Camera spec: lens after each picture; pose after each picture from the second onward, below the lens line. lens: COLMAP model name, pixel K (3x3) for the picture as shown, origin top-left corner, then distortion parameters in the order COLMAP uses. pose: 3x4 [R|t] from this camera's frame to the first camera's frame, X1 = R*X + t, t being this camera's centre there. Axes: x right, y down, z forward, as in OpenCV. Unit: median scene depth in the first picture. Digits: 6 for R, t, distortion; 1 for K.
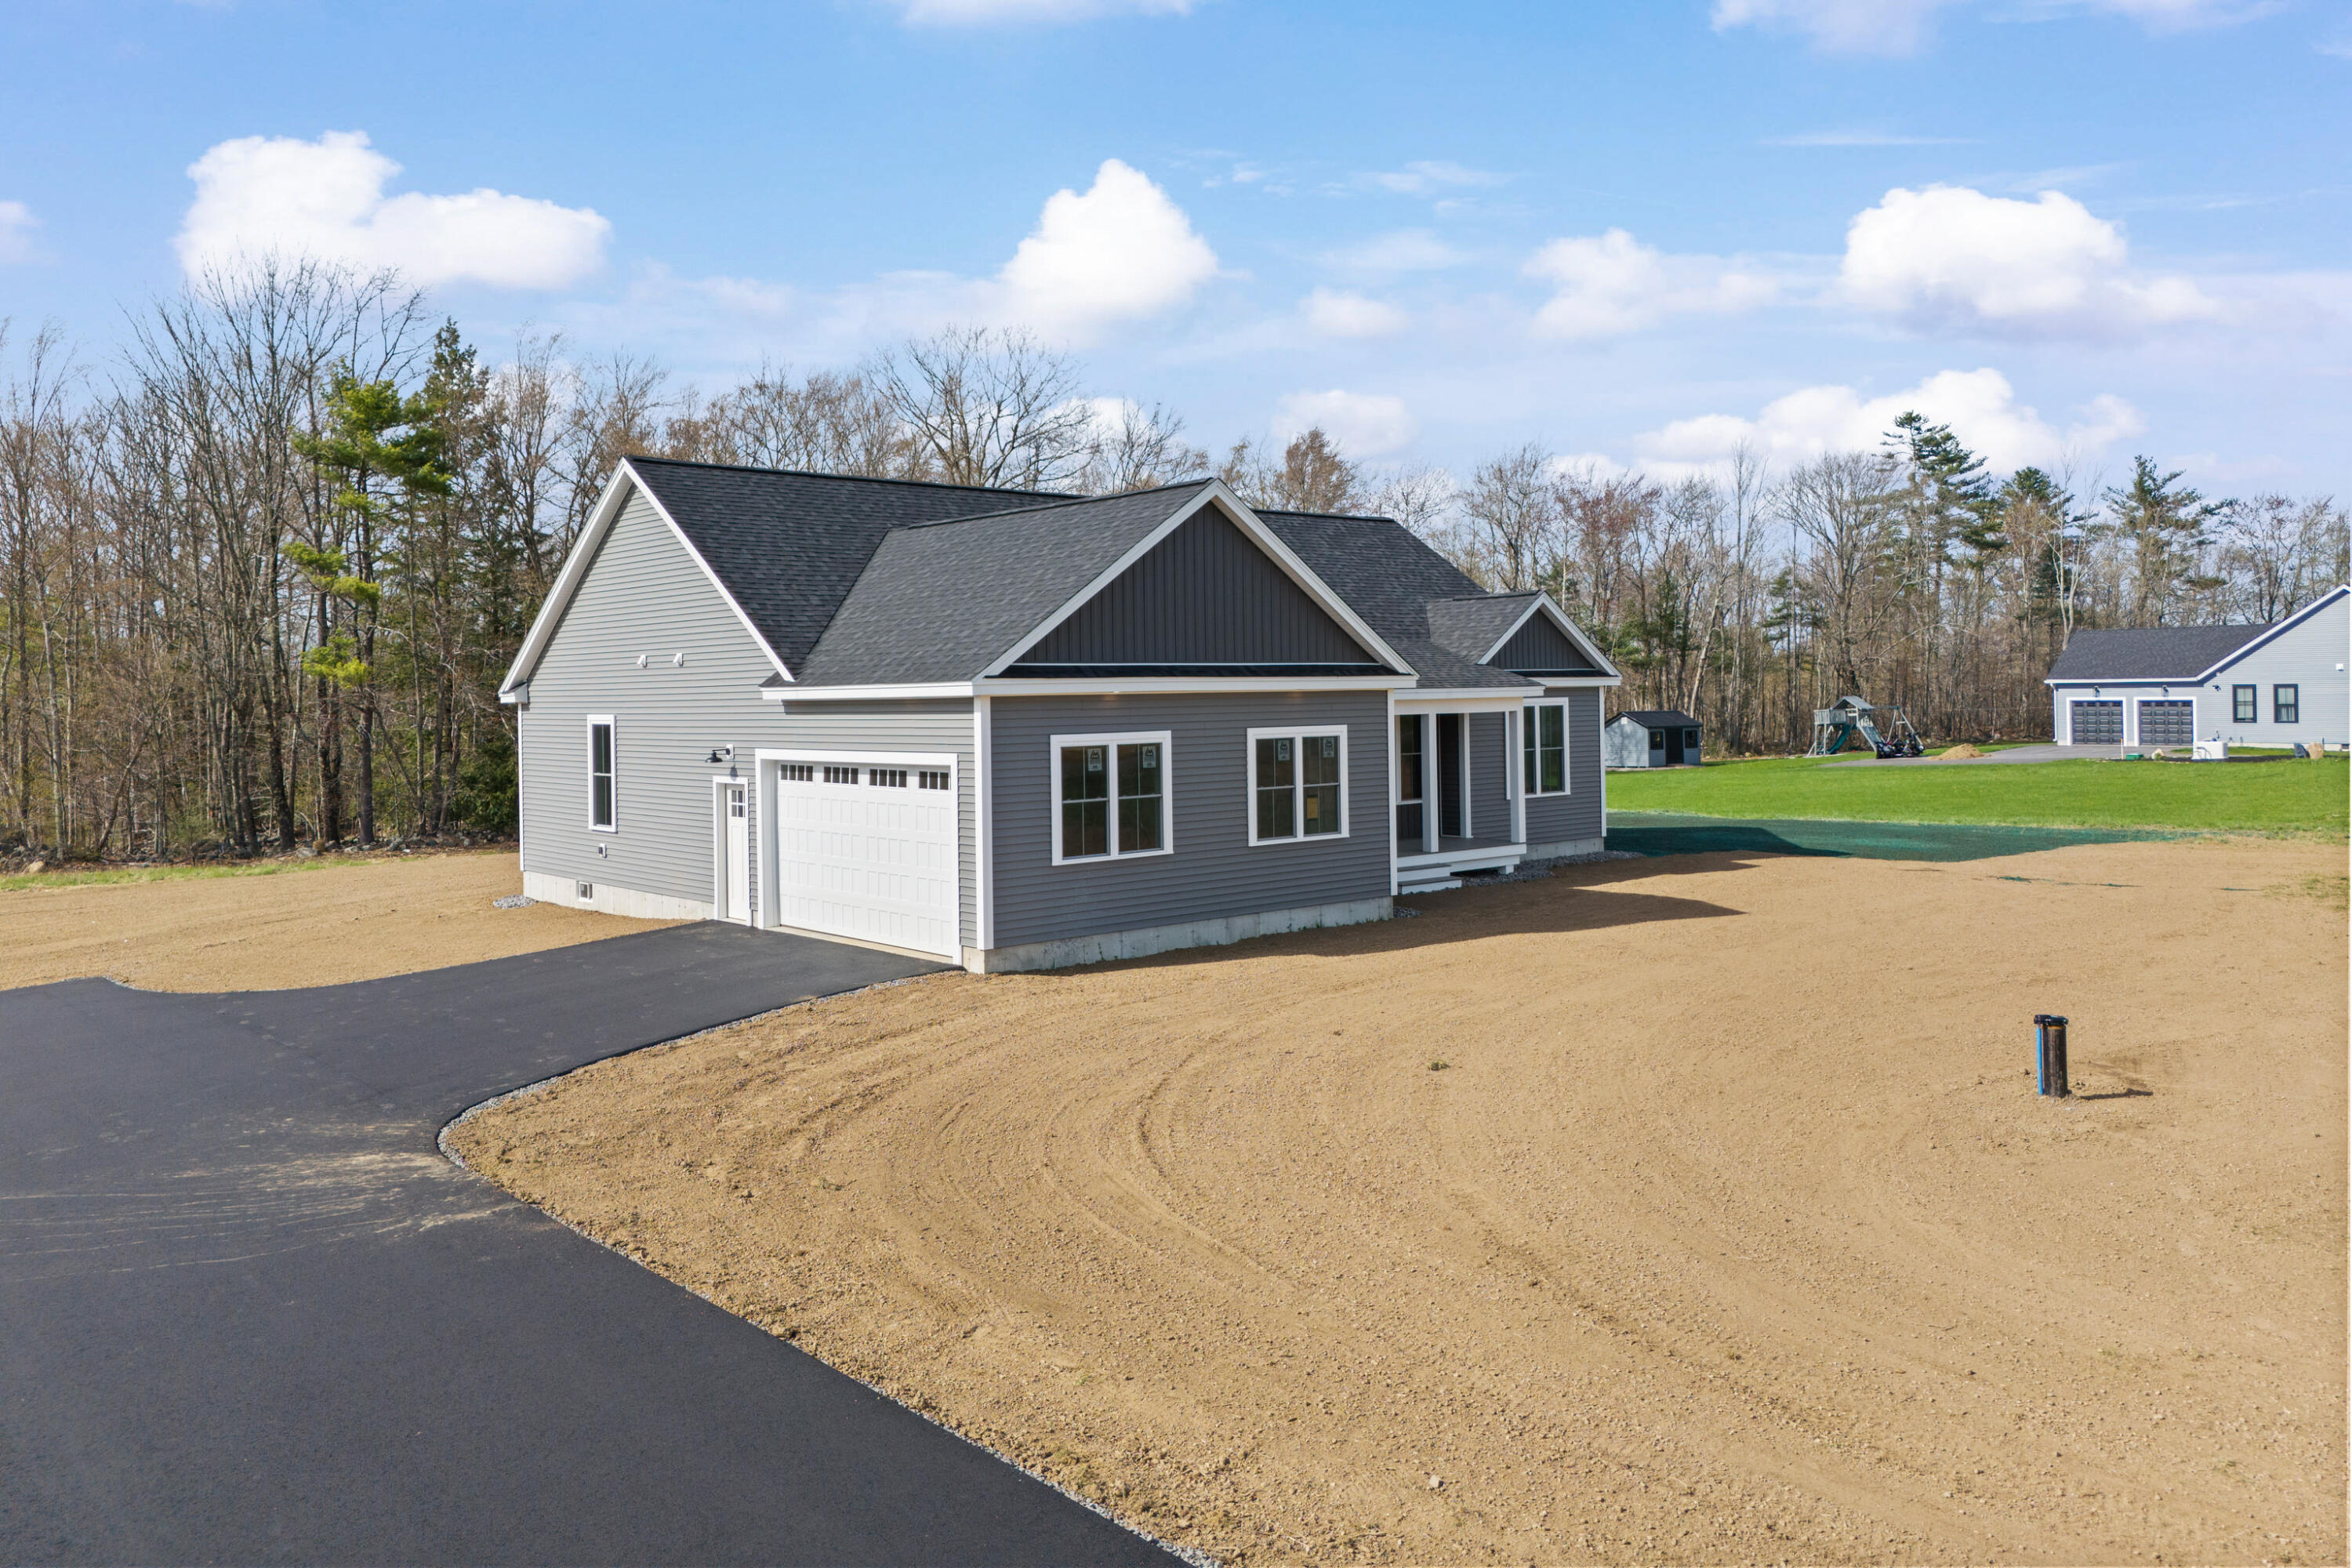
lens RADIAL K [[1721.2, 0, 1173.9], [0, 1721.2, 684.8], [0, 0, 1]] dist [0.081747, -0.082196]
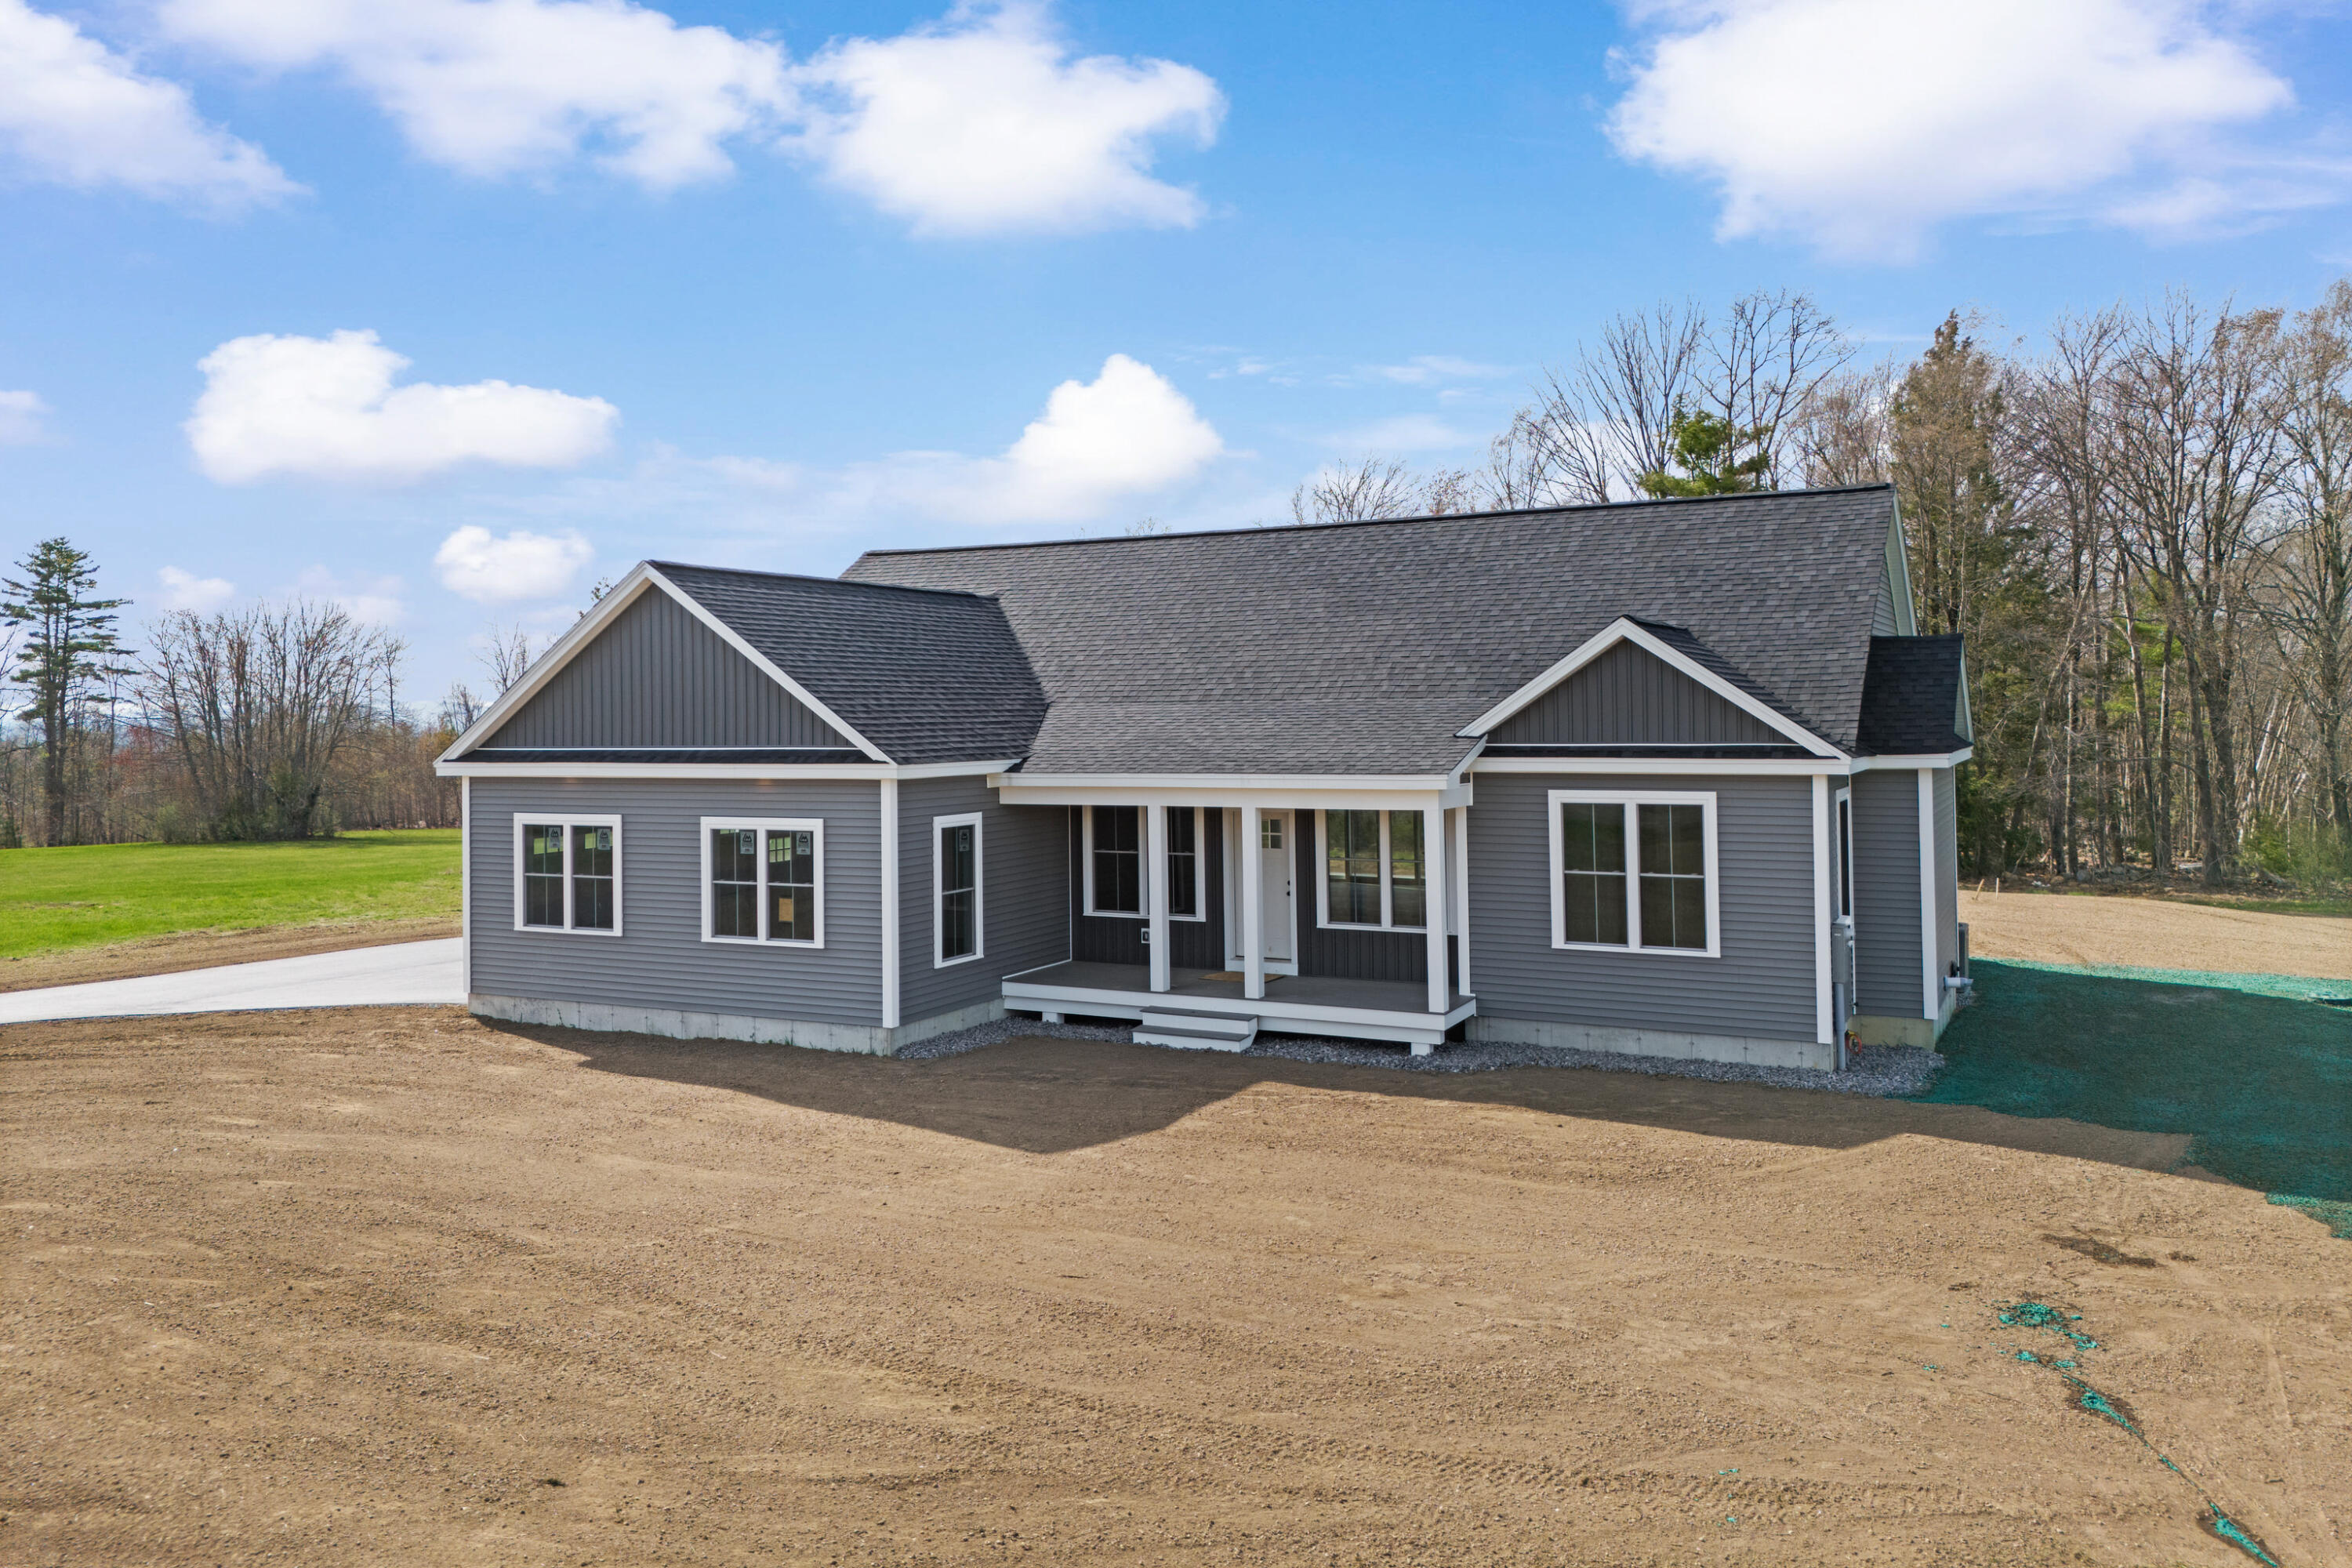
lens RADIAL K [[1721.2, 0, 1173.9], [0, 1721.2, 684.8], [0, 0, 1]] dist [0.081747, -0.082196]
pose [[0.367765, -0.005633, -0.929902, 0.977956], [0.010594, 0.999942, -0.001868, -0.041064], [0.929859, -0.009164, 0.367803, 0.846732]]
